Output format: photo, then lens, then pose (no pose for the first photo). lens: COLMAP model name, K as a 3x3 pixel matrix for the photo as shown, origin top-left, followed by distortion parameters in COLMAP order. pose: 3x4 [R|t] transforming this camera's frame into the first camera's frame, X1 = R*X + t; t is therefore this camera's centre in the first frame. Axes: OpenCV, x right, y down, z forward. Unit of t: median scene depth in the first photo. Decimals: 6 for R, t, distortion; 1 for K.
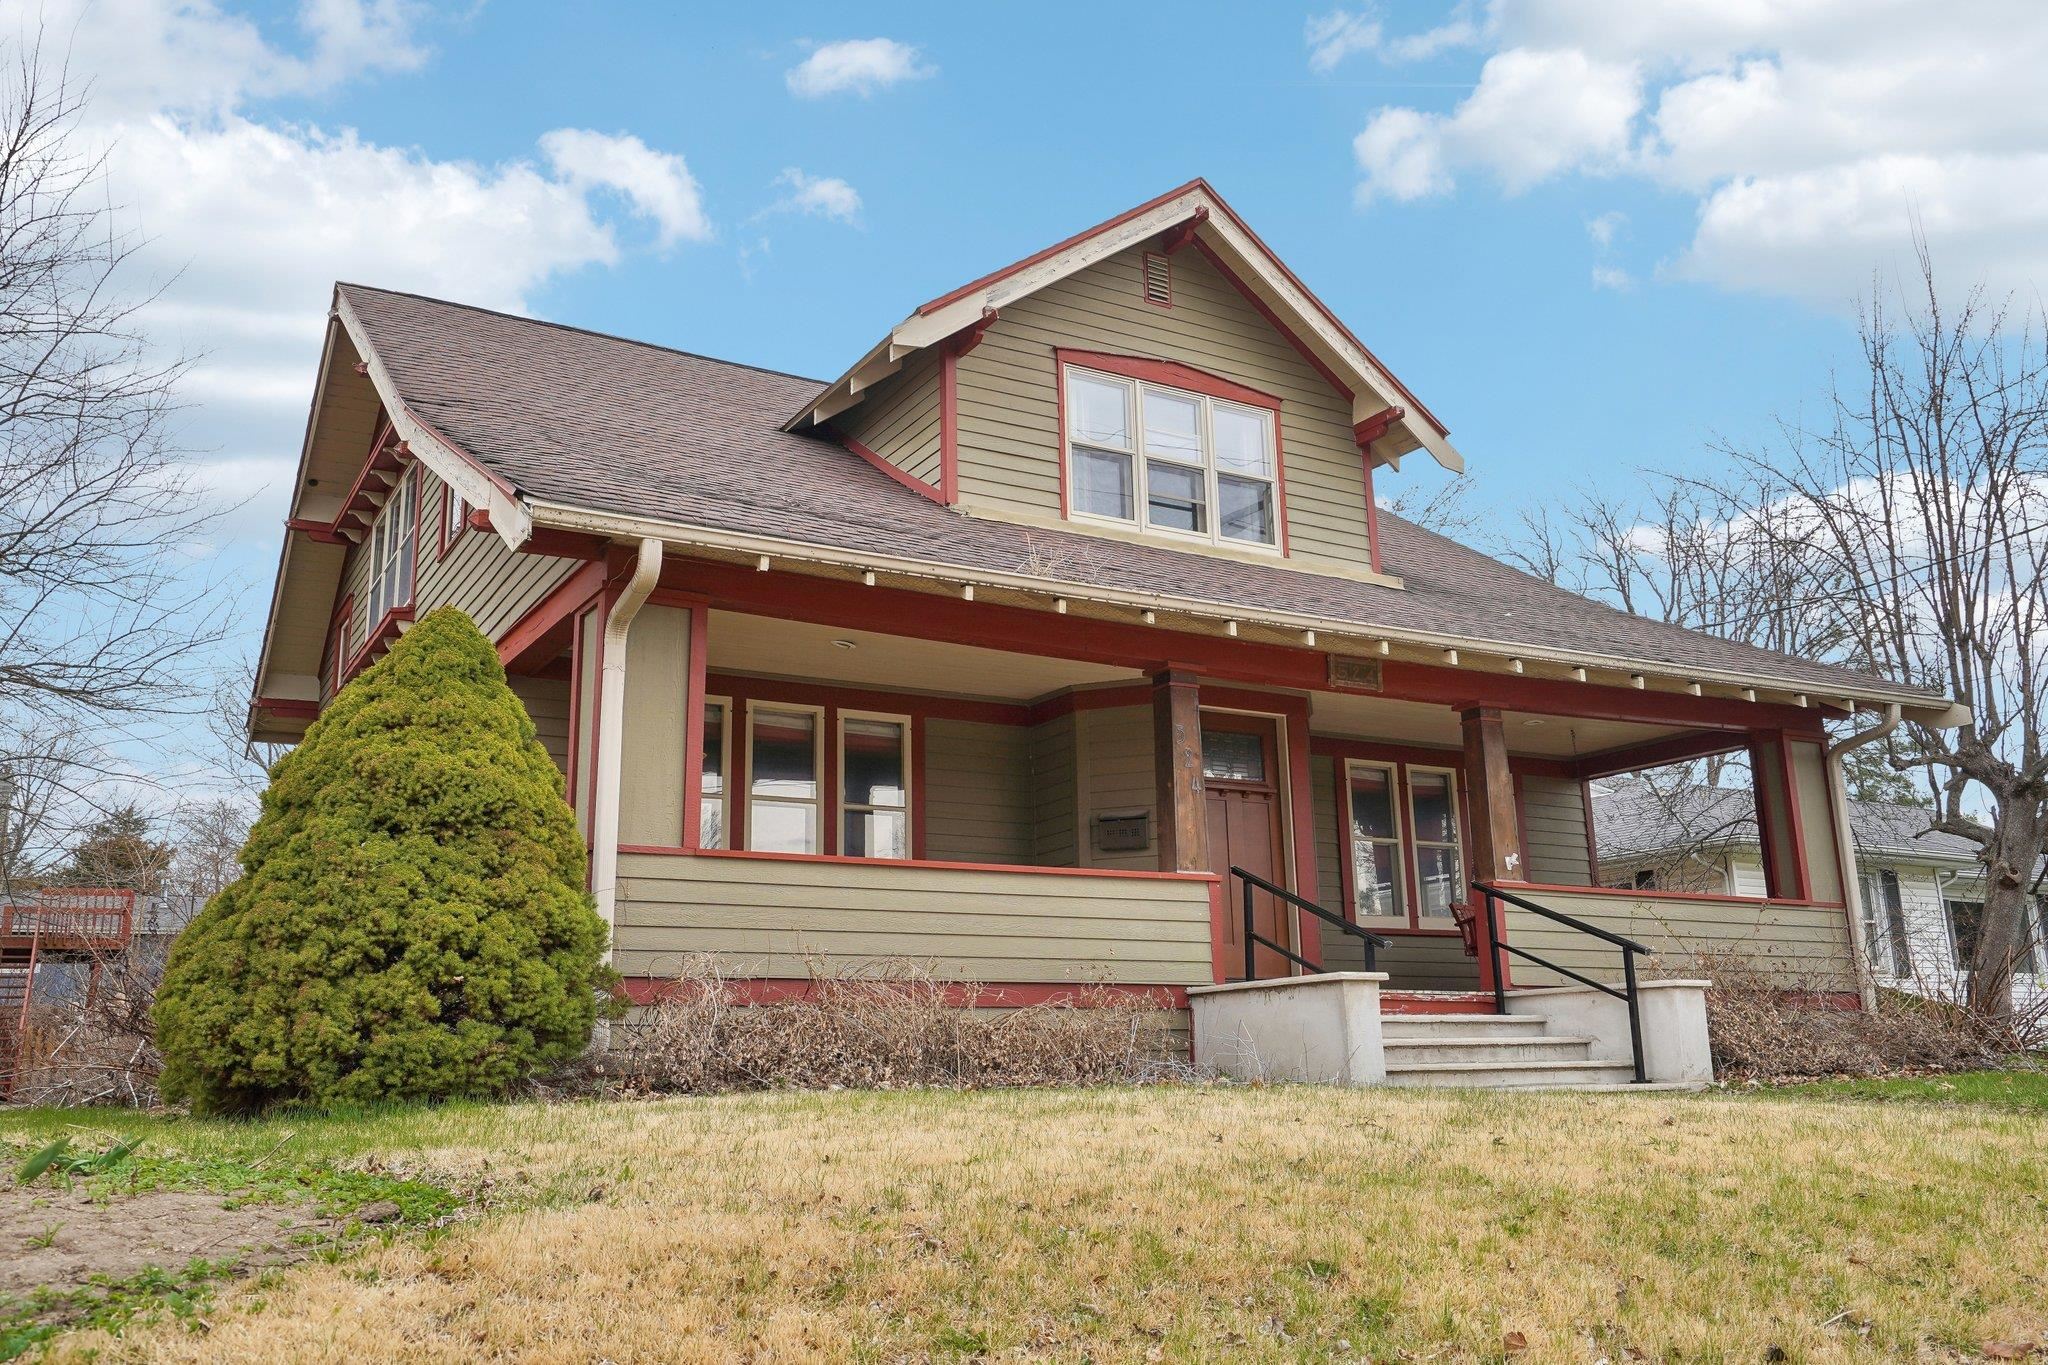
lens RADIAL K [[1658.6, 0, 1024.0], [0, 1658.6, 682.5], [0, 0, 1]] dist [0.026125, 0.005221]
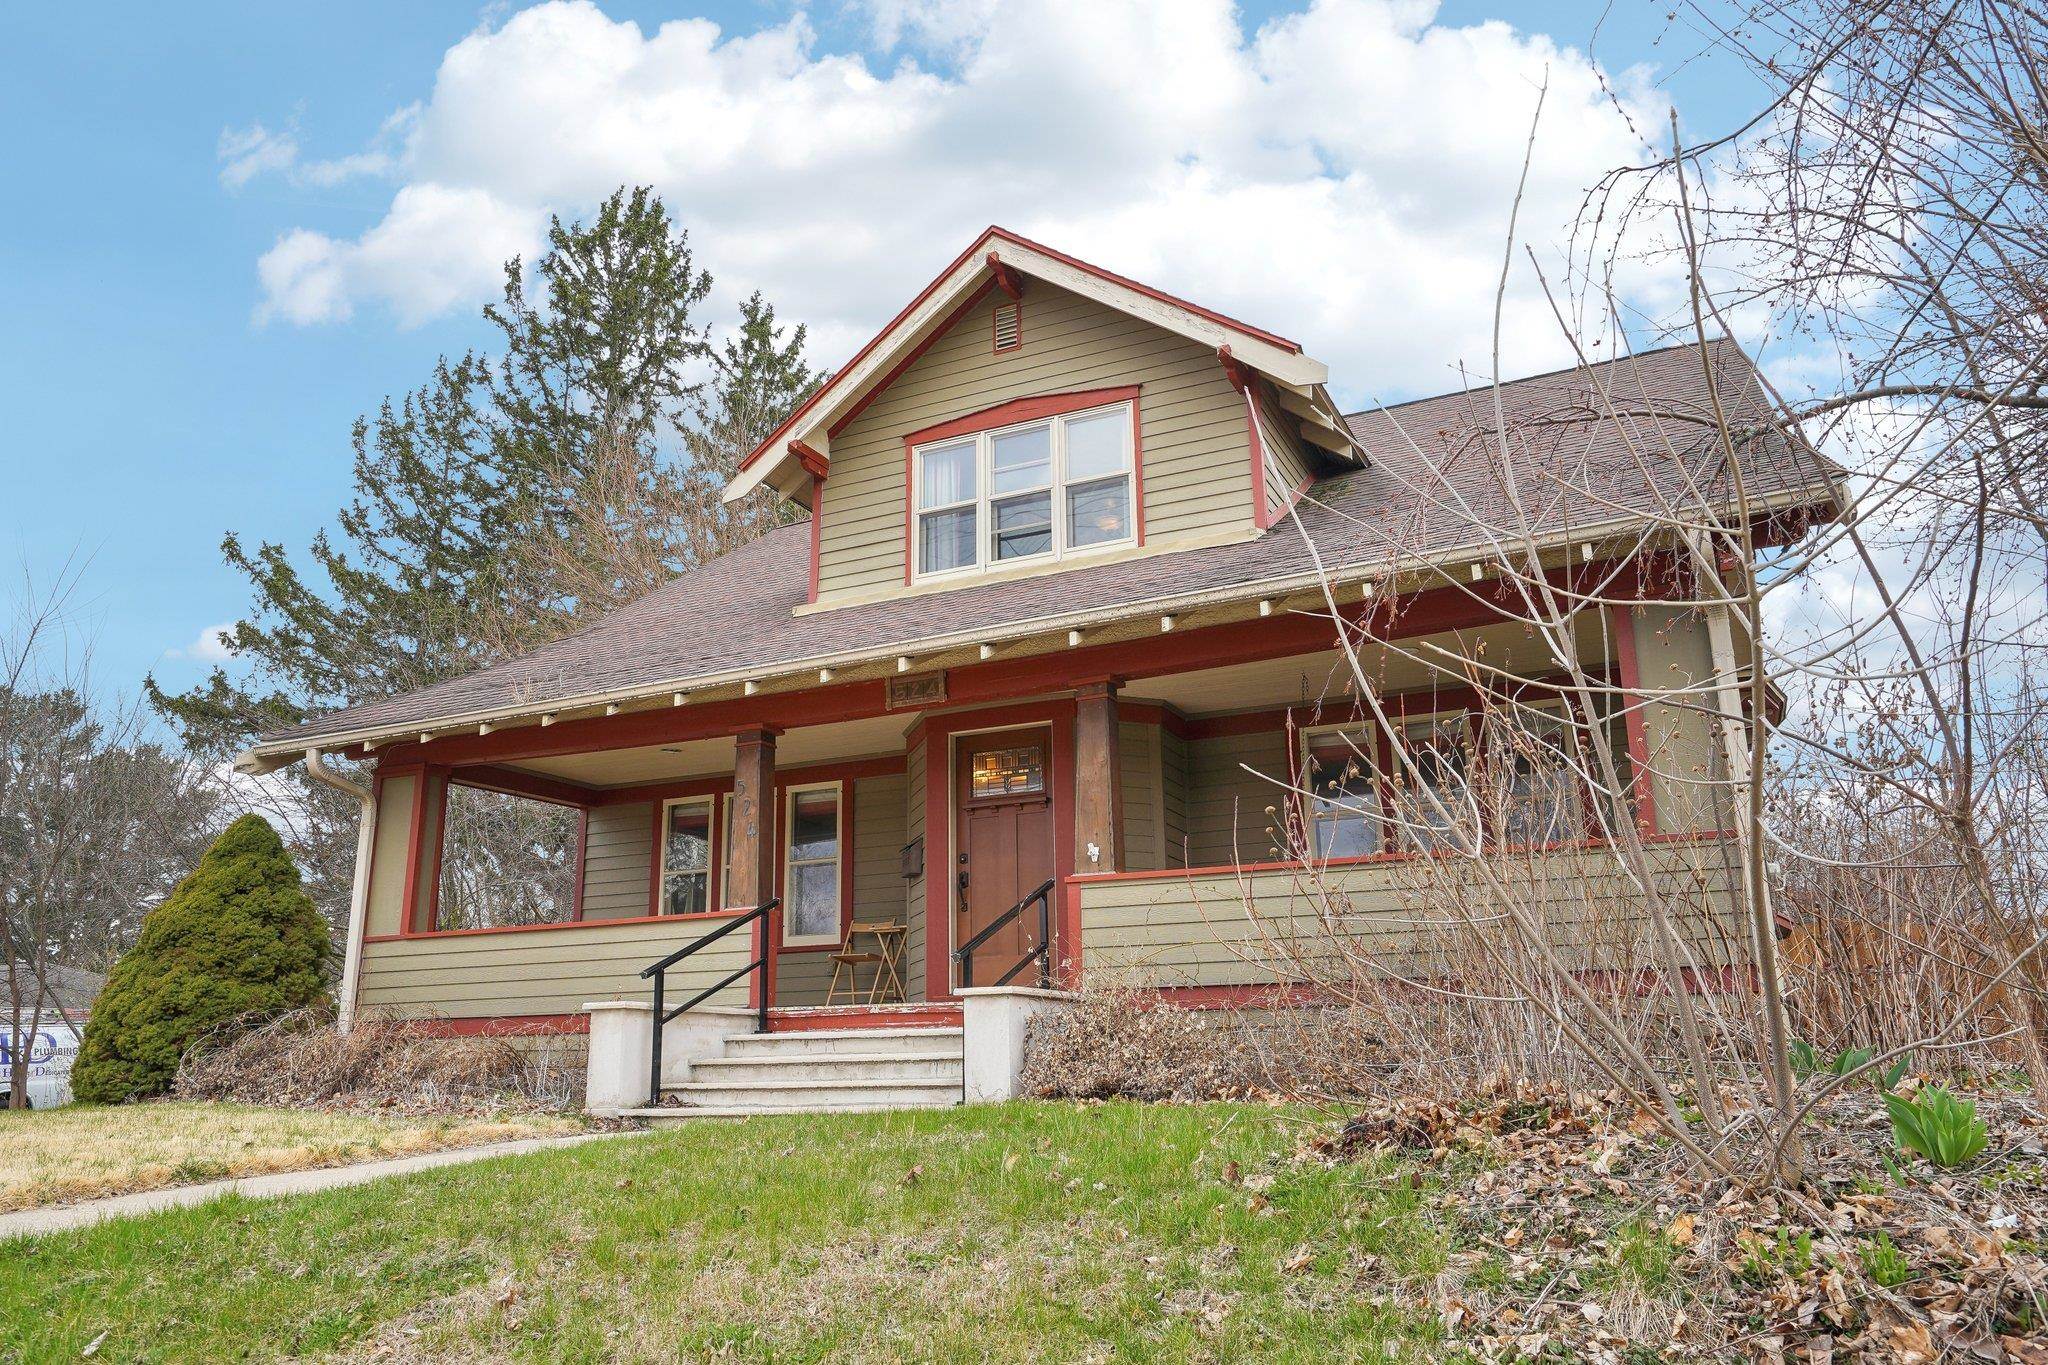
lens RADIAL K [[1457.1, 0, 1024.0], [0, 1457.1, 682.5], [0, 0, 1]] dist [-0.031160, 0.136444]
pose [[0.574294, -0.200837, -0.793632, 0.823358], [0.193372, 0.975287, -0.106878, 0.085135], [0.795484, -0.092087, 0.598937, 0.451744]]
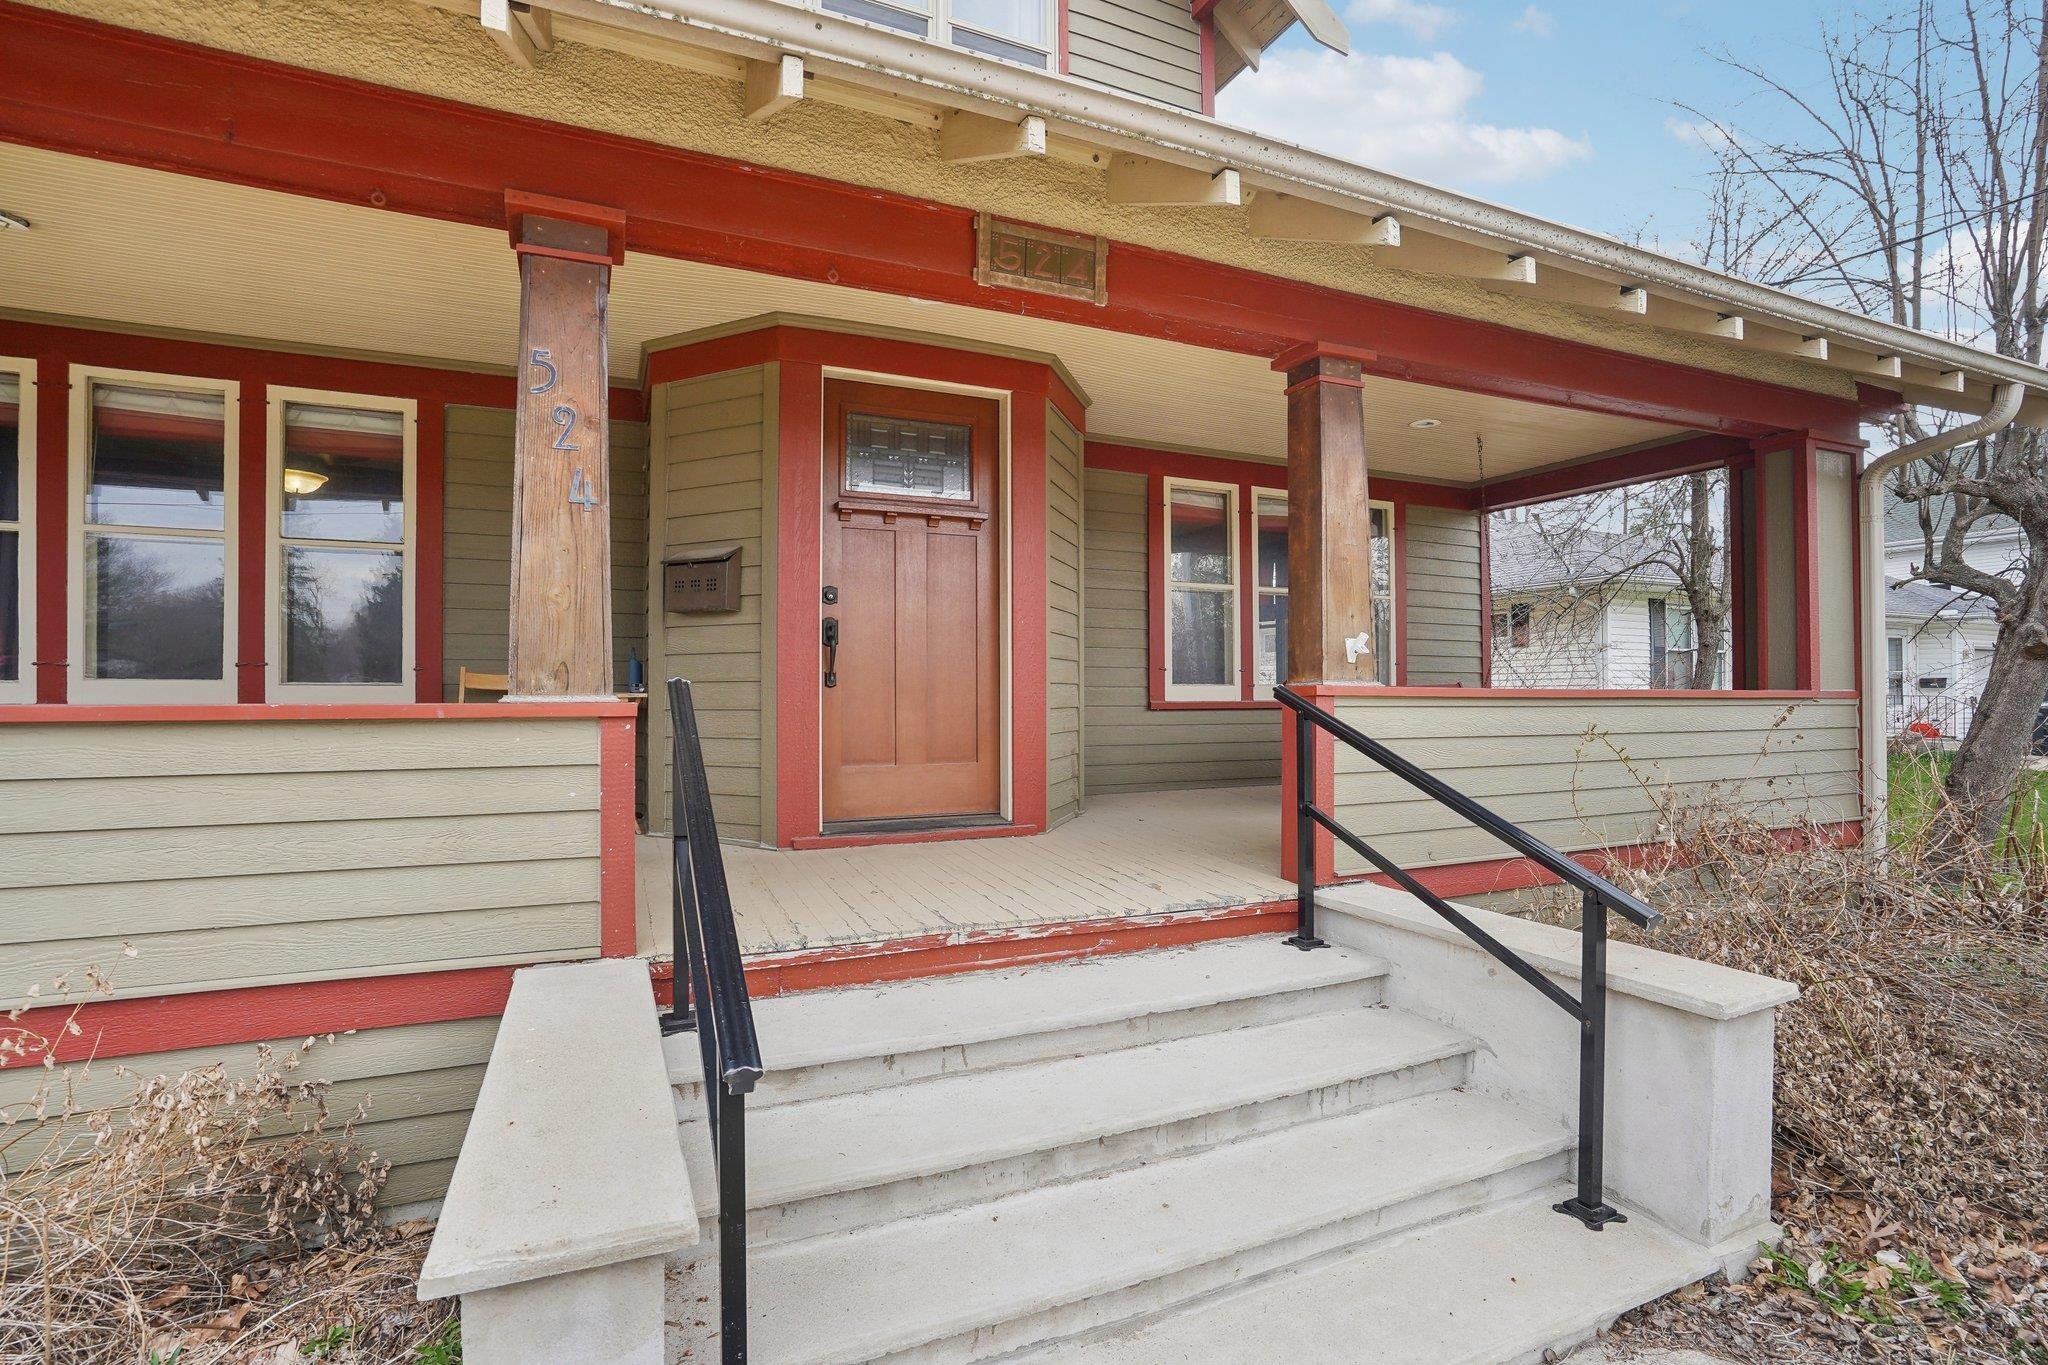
lens RADIAL K [[960.3, 0, 1024.0], [0, 960.3, 682.5], [0, 0, 1]] dist [-0.066486, 0.029177]
pose [[0.994604, 0.019876, -0.101820, 0.195241], [0.003058, 0.975432, 0.220281, 0.045364], [0.103696, -0.219403, 0.970108, 0.615923]]
